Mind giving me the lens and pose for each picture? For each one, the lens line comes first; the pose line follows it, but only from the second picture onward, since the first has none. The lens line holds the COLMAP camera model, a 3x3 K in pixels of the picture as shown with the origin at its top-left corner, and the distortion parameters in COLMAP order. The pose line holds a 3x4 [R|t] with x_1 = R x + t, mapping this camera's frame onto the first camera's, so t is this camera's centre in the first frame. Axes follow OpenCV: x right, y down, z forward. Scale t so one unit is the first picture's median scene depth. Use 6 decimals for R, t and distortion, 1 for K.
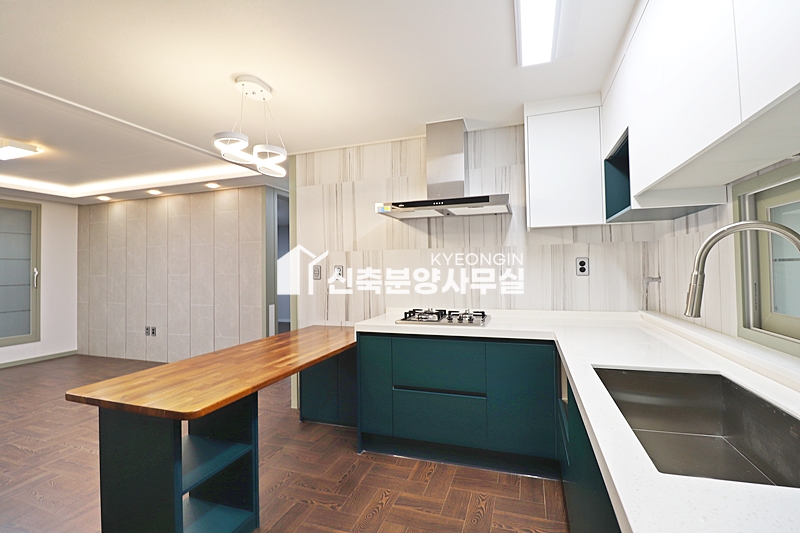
lens RADIAL K [[368.5, 0, 399.7], [0, 368.5, 258.7], [0, 0, 1]] dist [-0.004780, -0.010815]
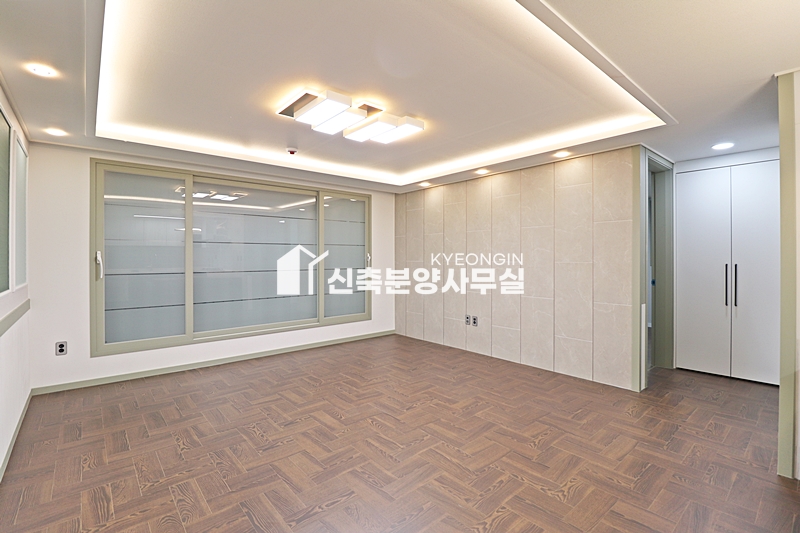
lens RADIAL K [[368.5, 0, 400.8], [0, 368.5, 258.3], [0, 0, 1]] dist [-0.004780, -0.010815]
pose [[0.859147, 0.014548, -0.511522, -0.650415], [0.002782, 0.999448, 0.033097, 0.008359], [0.511721, -0.029858, 0.858633, 0.169932]]
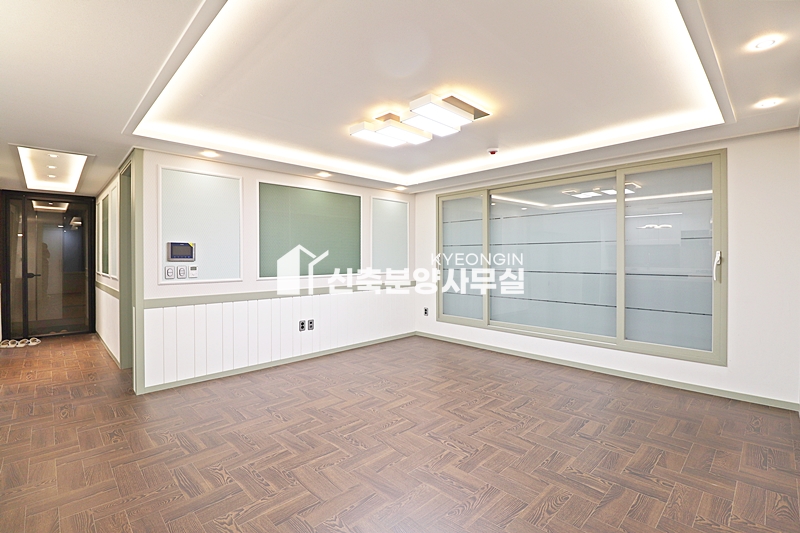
lens RADIAL K [[368.5, 0, 399.3], [0, 368.5, 260.2], [0, 0, 1]] dist [-0.004780, -0.010815]
pose [[-0.456219, 0.024013, -0.889543, -0.323720], [0.032720, 0.999413, 0.010198, 0.030325], [0.889266, -0.024453, -0.456737, 1.474631]]
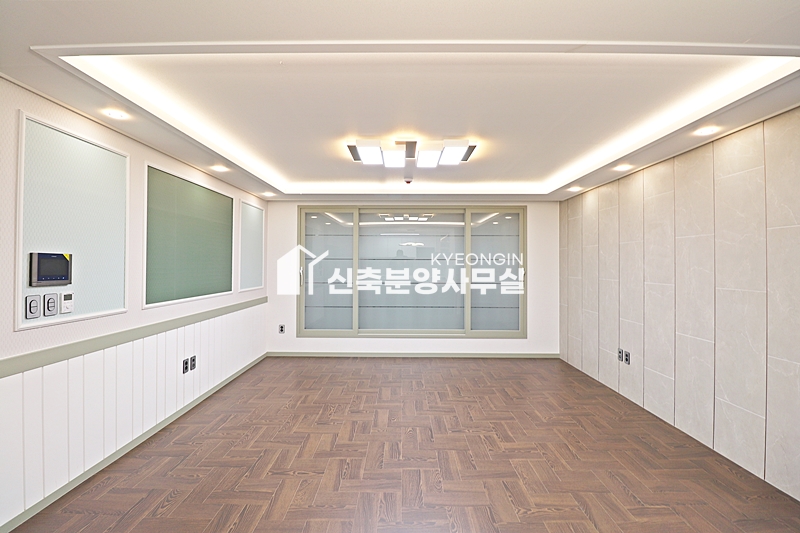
lens RADIAL K [[368.5, 0, 400.1], [0, 368.5, 258.9], [0, 0, 1]] dist [-0.004780, -0.010815]
pose [[0.312725, 0.002509, -0.949841, -0.208788], [0.016737, 0.999827, 0.008152, -0.026490], [0.949696, -0.018447, 0.312628, 0.625553]]
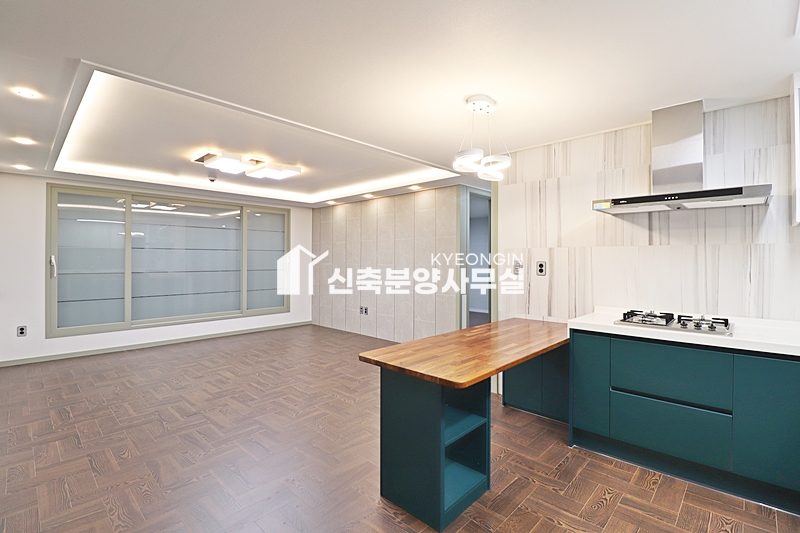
lens RADIAL K [[368.5, 0, 401.3], [0, 368.5, 258.8], [0, 0, 1]] dist [-0.004780, -0.010815]
pose [[0.907520, 0.016934, -0.419667, -0.103425], [-0.005314, 0.999570, 0.028841, -0.018600], [0.419975, -0.023944, 0.907220, -0.099363]]
